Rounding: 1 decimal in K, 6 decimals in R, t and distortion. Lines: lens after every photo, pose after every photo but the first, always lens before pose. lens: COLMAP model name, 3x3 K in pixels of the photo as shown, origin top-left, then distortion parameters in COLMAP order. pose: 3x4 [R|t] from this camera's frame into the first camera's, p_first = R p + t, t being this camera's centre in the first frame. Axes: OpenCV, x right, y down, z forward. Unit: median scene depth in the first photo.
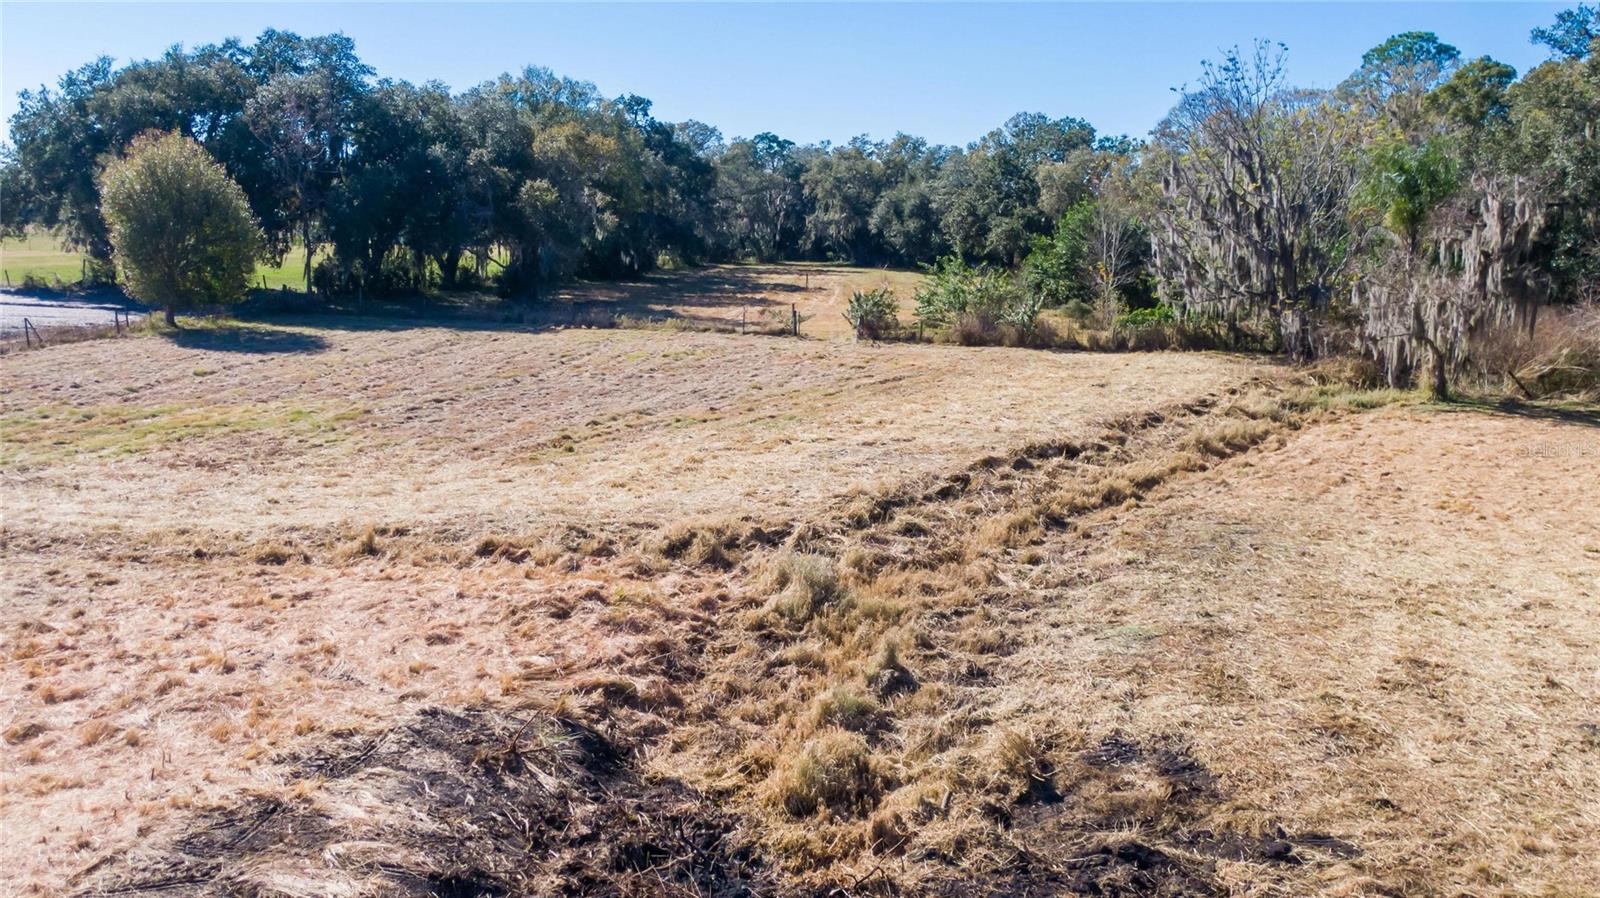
lens RADIAL K [[1453.7, 0, 800.0], [0, 1453.7, 449.0], [0, 0, 1]] dist [0.034171, 0.003310]
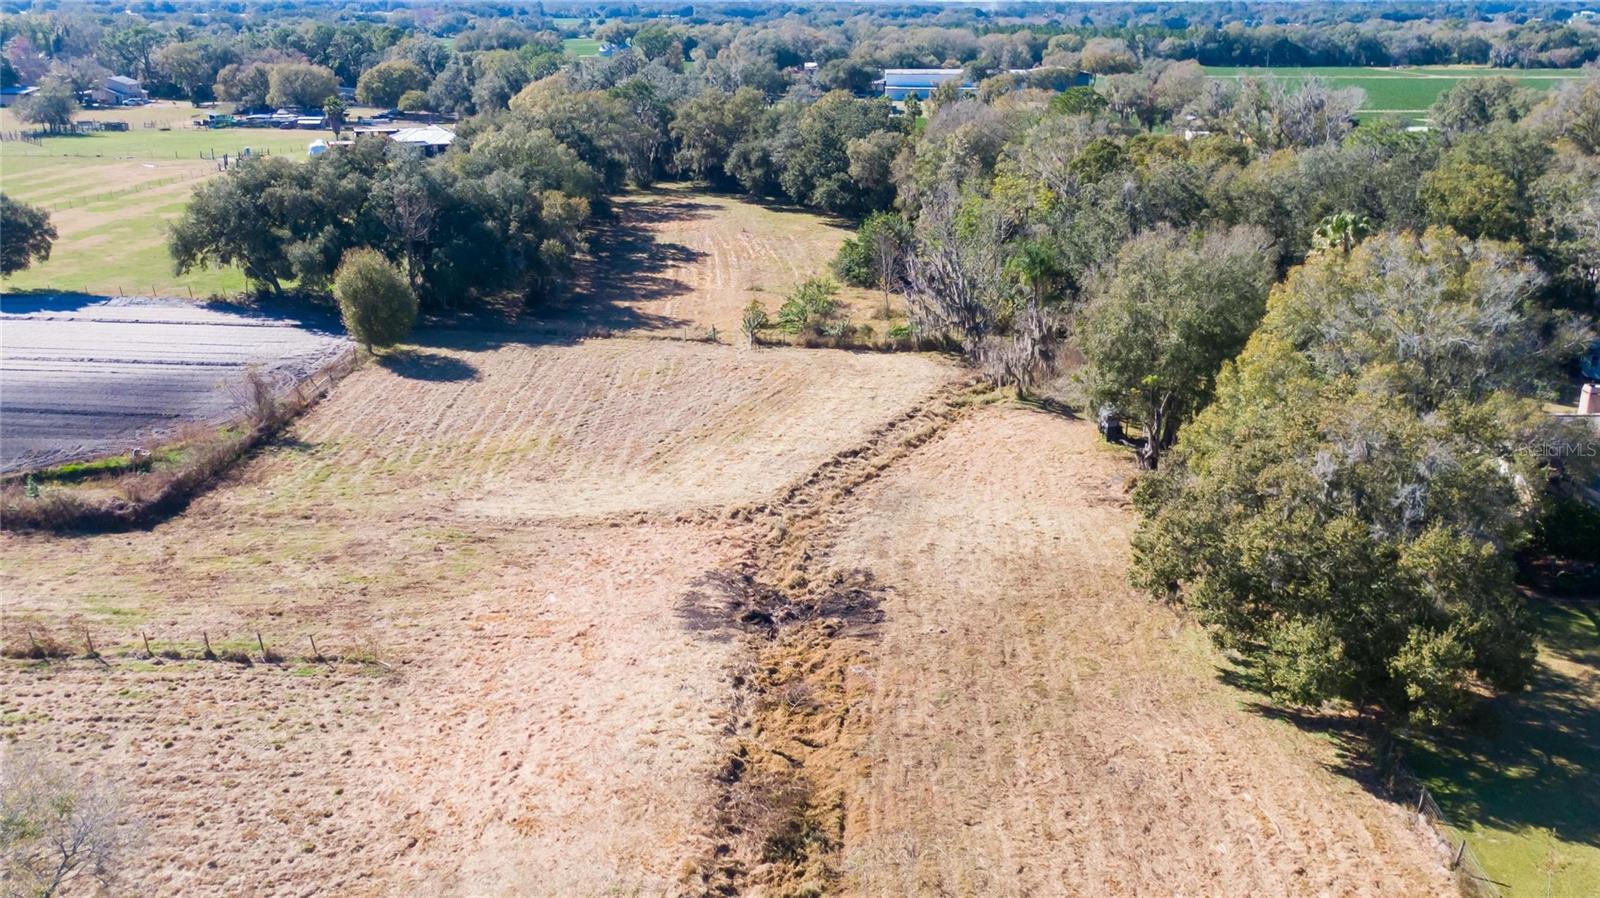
lens RADIAL K [[1453.7, 0, 800.0], [0, 1453.7, 449.0], [0, 0, 1]] dist [0.034171, 0.003310]
pose [[0.992398, -0.047310, 0.113612, -0.258797], [0.031047, 0.989541, 0.140868, -0.461792], [-0.119088, -0.136270, 0.983488, -1.920136]]
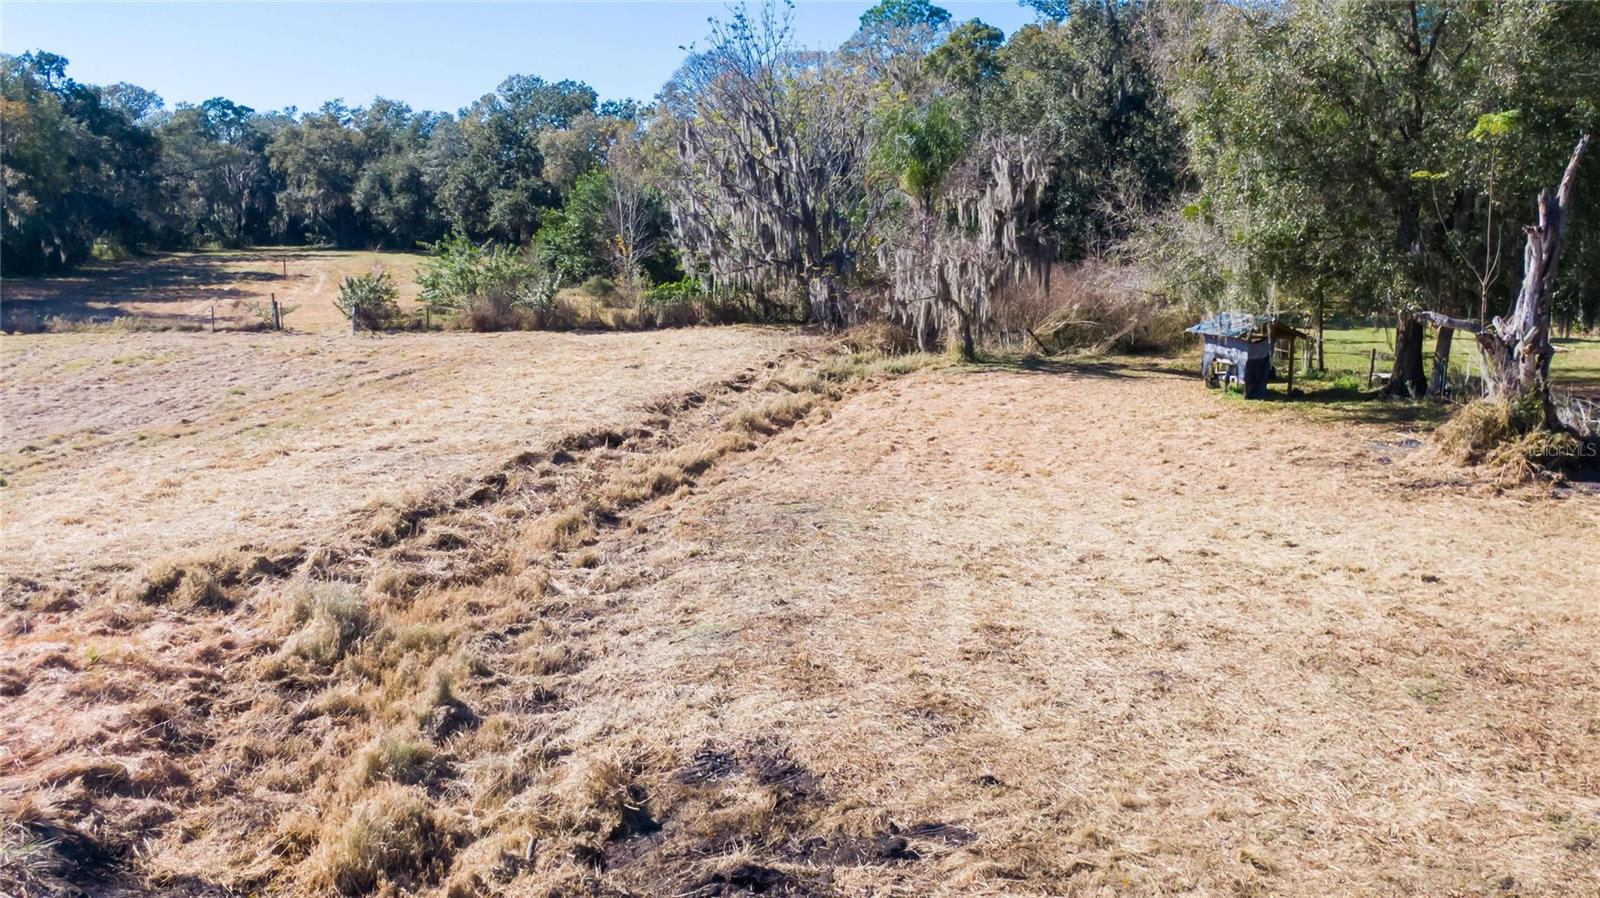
lens RADIAL K [[1574.9, 0, 800.0], [0, 1574.9, 449.0], [0, 0, 1]] dist [0.040850, -0.003518]
pose [[0.948350, -0.075925, 0.308006, -0.009638], [0.074498, 0.997086, 0.016407, -0.000161], [-0.308354, 0.007386, 0.951243, 0.025910]]
